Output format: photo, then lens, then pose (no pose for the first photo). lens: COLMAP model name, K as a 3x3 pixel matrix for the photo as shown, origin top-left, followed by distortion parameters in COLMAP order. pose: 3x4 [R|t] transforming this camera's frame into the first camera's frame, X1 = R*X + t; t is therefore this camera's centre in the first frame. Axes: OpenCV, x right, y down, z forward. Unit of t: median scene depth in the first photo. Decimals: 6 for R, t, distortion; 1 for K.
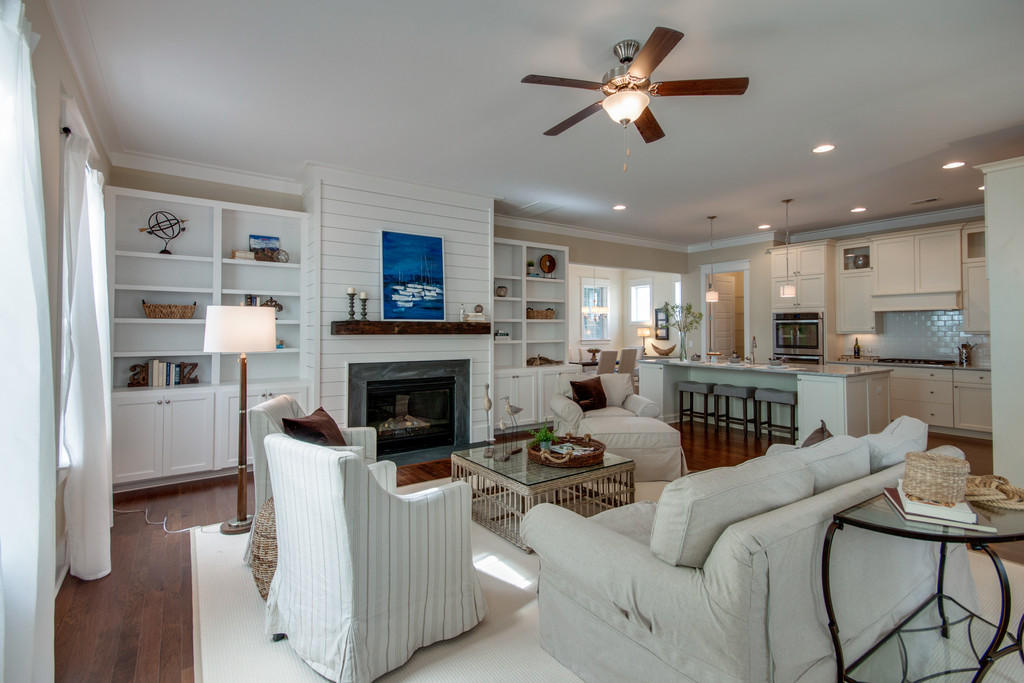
lens RADIAL K [[472.6, 0, 508.7], [0, 472.6, 322.5], [0, 0, 1]] dist [0.021016, -0.005225]
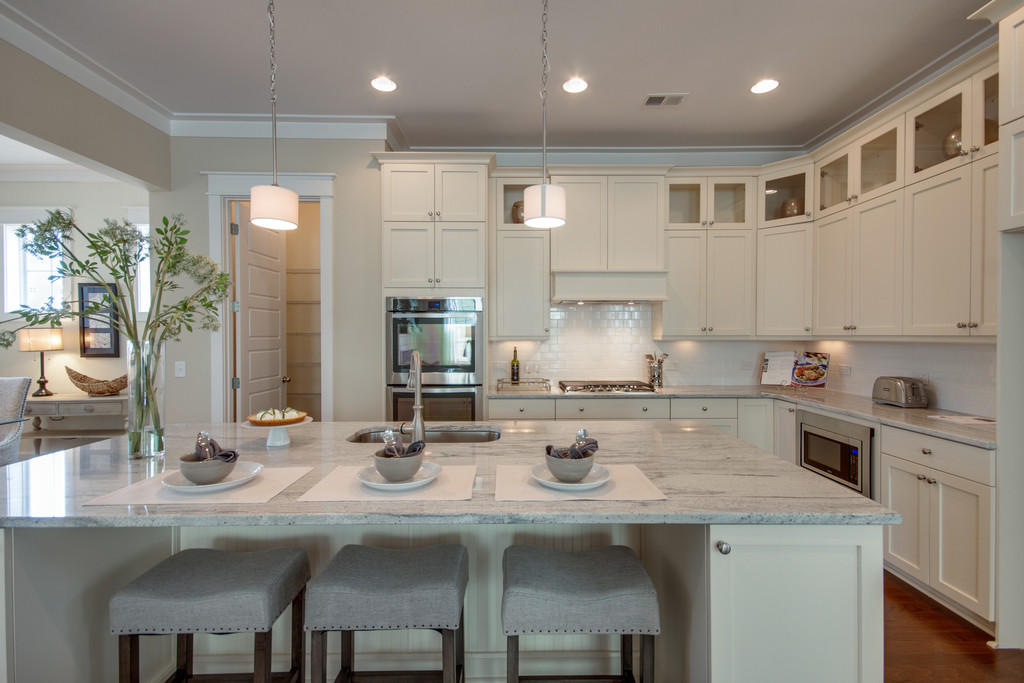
lens RADIAL K [[472.6, 0, 515.2], [0, 472.6, 337.6], [0, 0, 1]] dist [0.021016, -0.005225]
pose [[0.552285, -0.006781, 0.833628, 0.352977], [-0.012812, 0.999780, 0.016620, 0.014798], [-0.833557, -0.019859, 0.552077, 0.933393]]
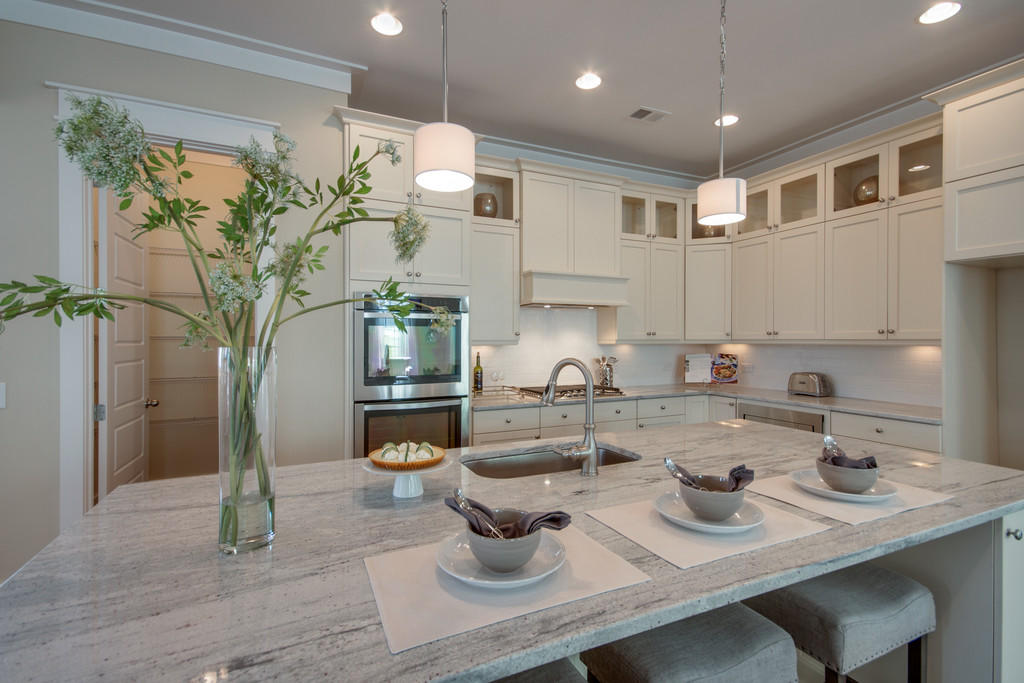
lens RADIAL K [[472.6, 0, 517.2], [0, 472.6, 337.9], [0, 0, 1]] dist [0.021016, -0.005225]
pose [[0.150661, 0.001076, 0.988585, 0.311663], [-0.015807, 0.999874, 0.001320, 0.019570], [-0.988459, -0.015826, 0.150659, 1.191859]]
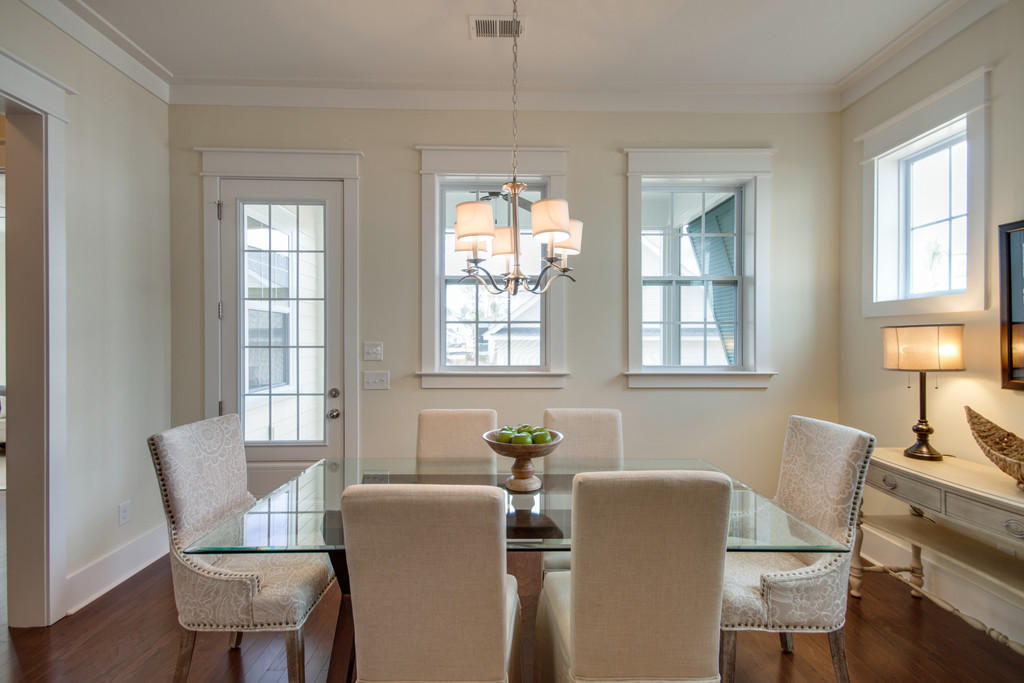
lens RADIAL K [[472.6, 0, 513.3], [0, 472.6, 338.9], [0, 0, 1]] dist [0.021016, -0.005225]
pose [[0.838371, -0.000165, -0.545101, 0.519798], [0.009678, 0.999847, 0.014581, 0.024497], [0.545015, -0.017500, 0.838244, 1.519081]]
